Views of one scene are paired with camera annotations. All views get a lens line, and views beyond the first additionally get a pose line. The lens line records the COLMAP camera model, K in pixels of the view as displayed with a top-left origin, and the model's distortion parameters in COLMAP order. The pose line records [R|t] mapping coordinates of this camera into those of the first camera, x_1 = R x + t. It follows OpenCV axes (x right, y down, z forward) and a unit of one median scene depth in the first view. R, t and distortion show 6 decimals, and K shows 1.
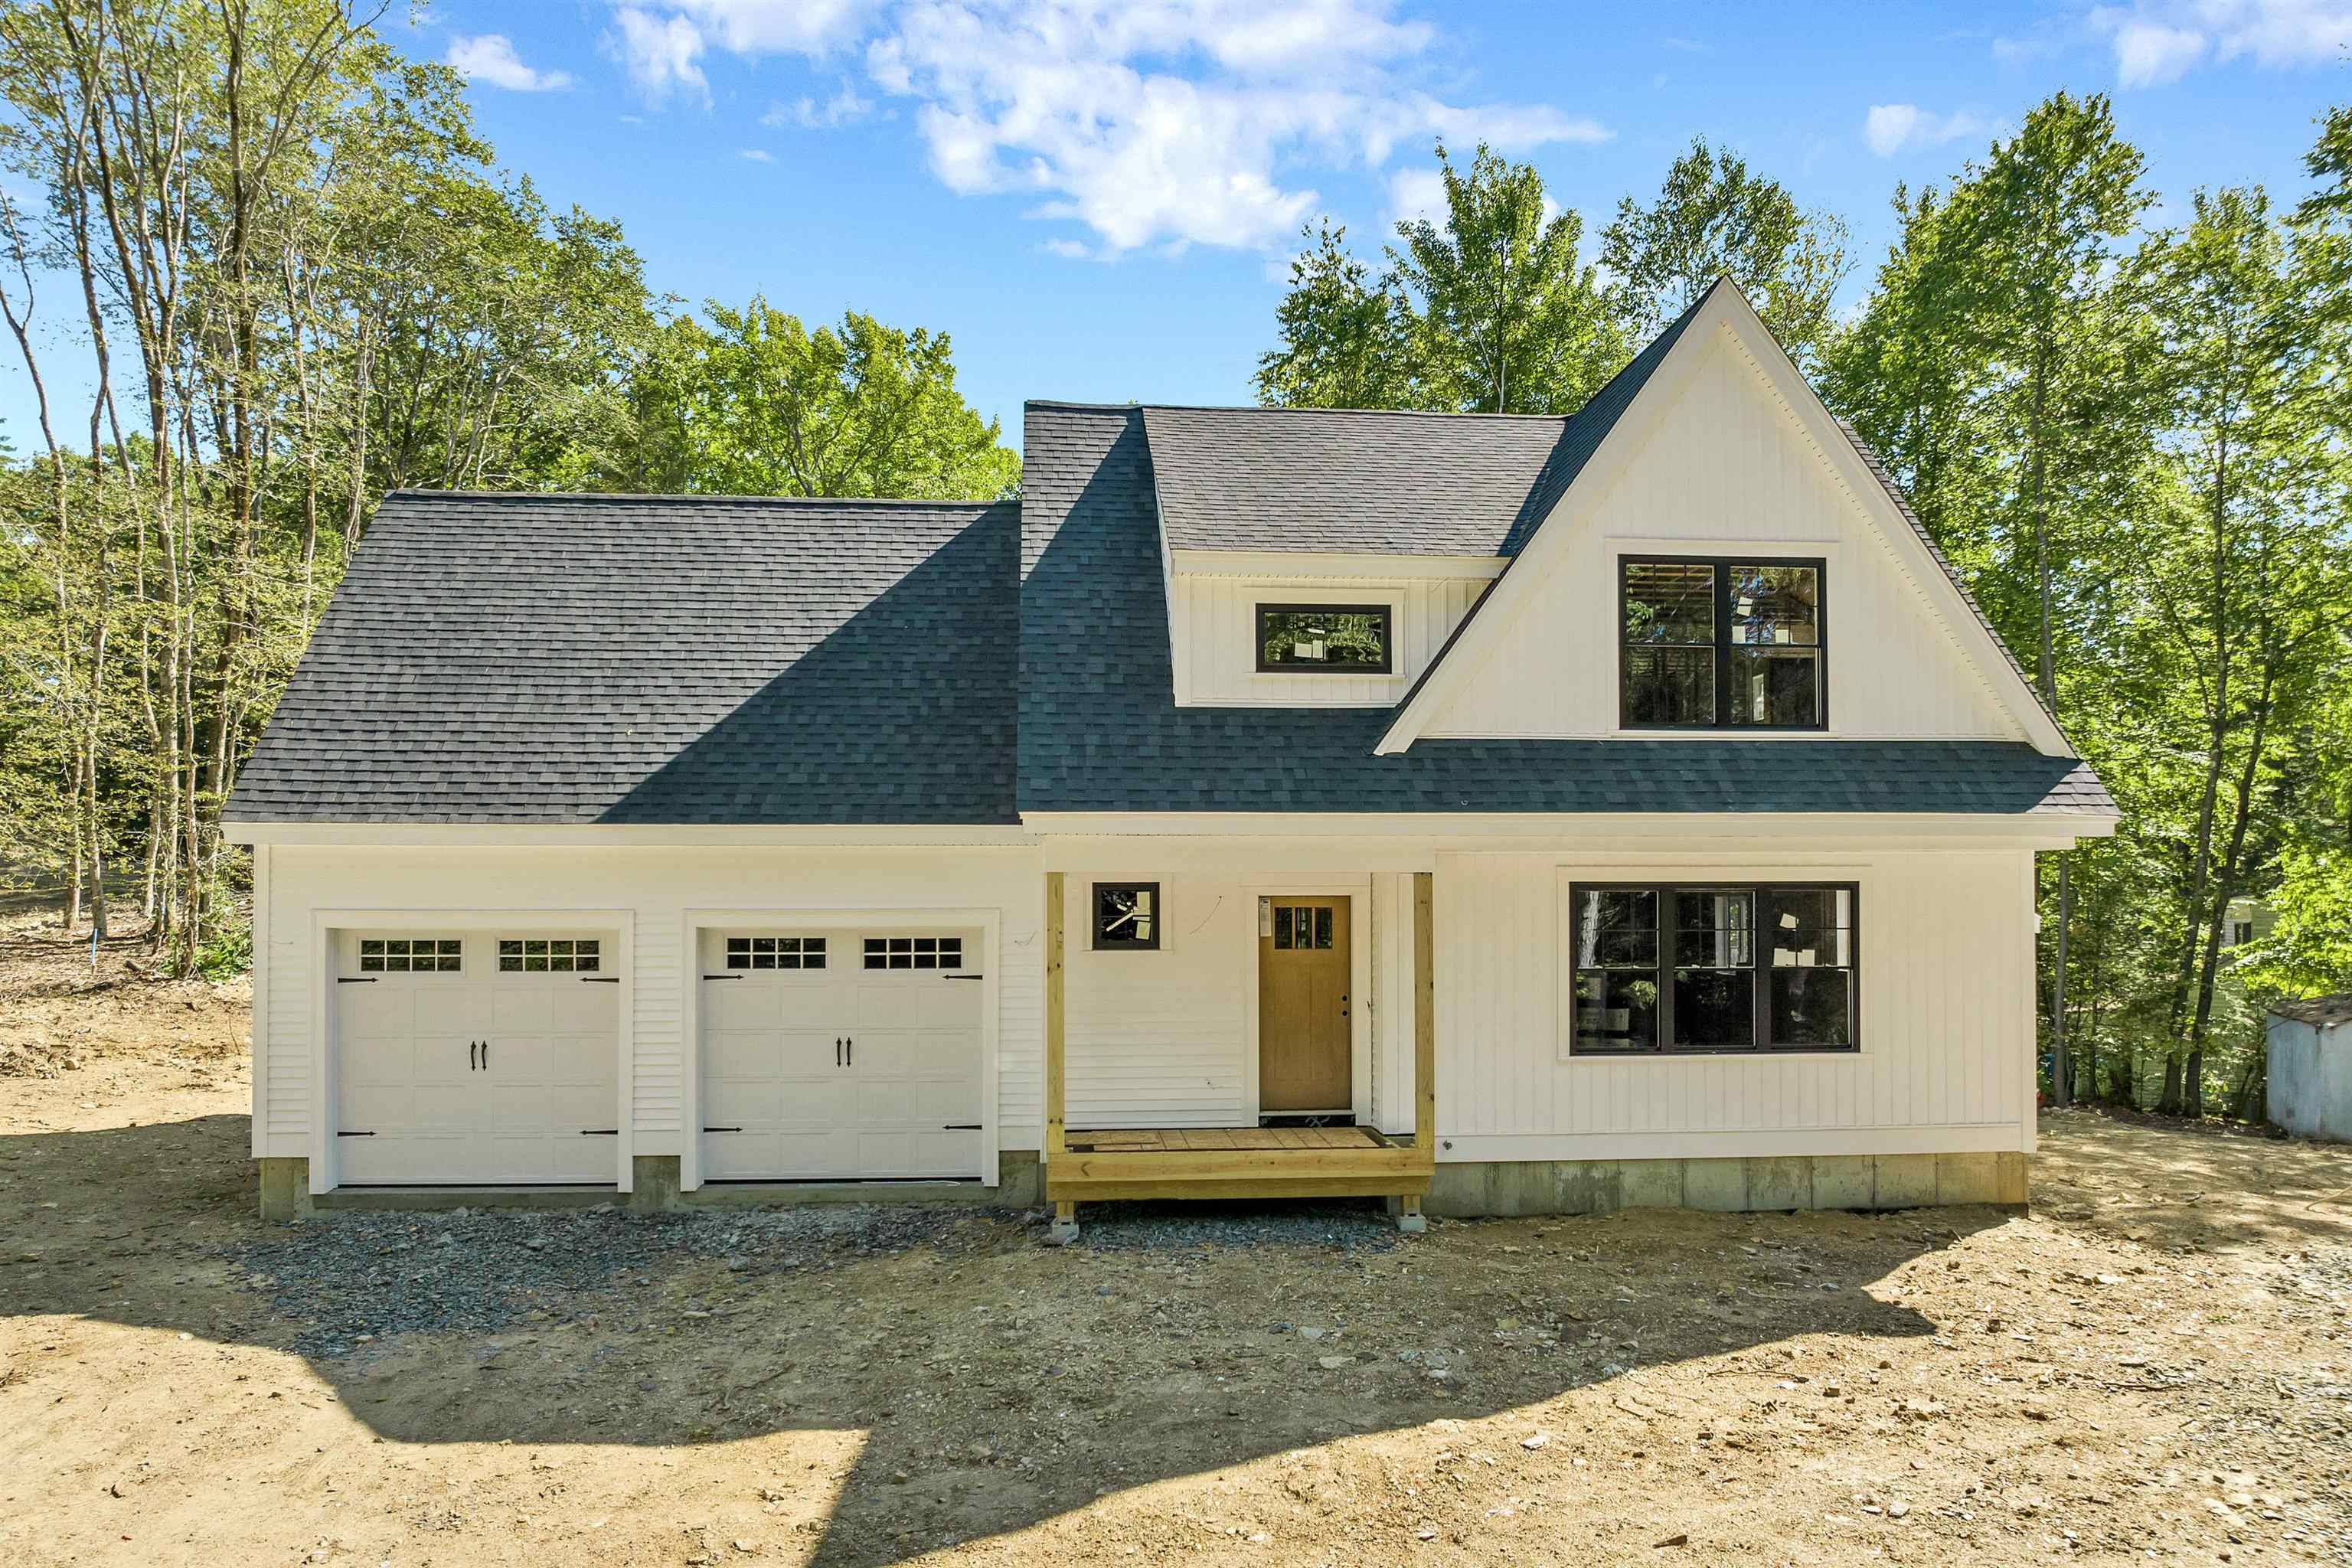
lens RADIAL K [[1627.1, 0, 1176.0], [0, 1627.1, 784.0], [0, 0, 1]] dist [-0.006010, -0.001294]
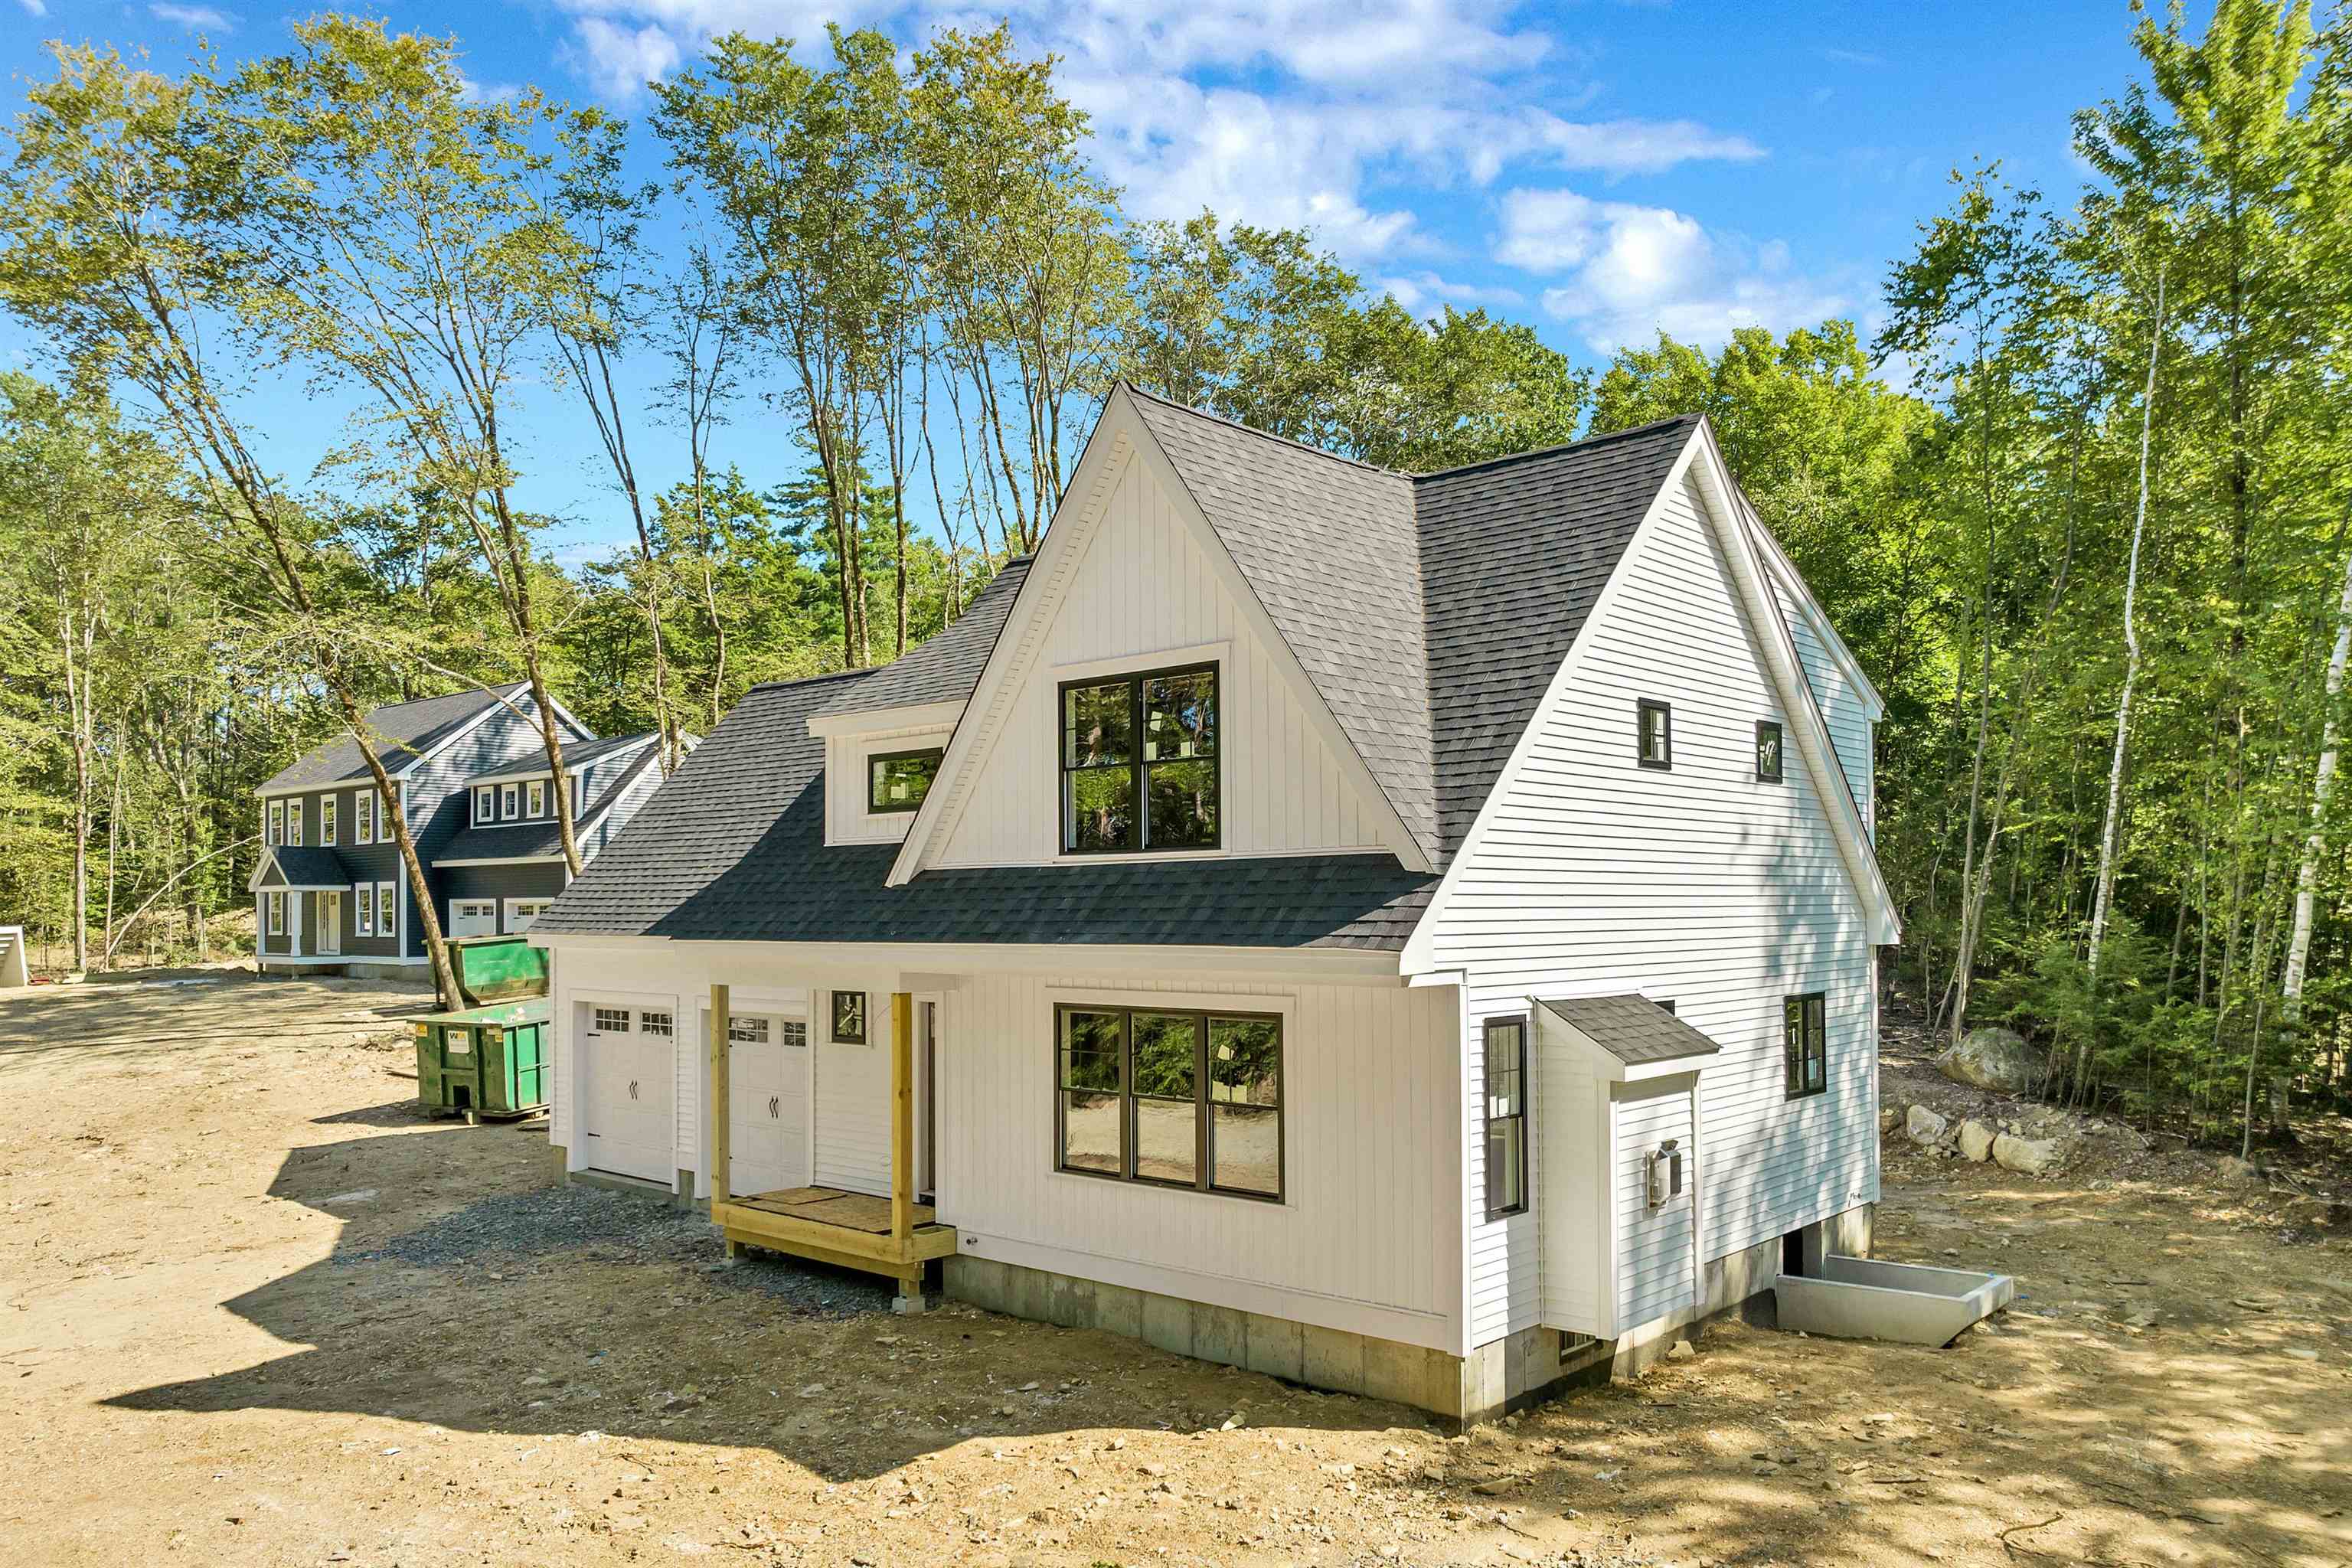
lens RADIAL K [[1645.5, 0, 1176.0], [0, 1645.5, 784.0], [0, 0, 1]] dist [0.000932, -0.000554]
pose [[0.682463, -0.058665, -0.728562, 1.073725], [0.061999, 0.997828, -0.022270, -0.050545], [0.728286, -0.029972, 0.684618, 0.348860]]
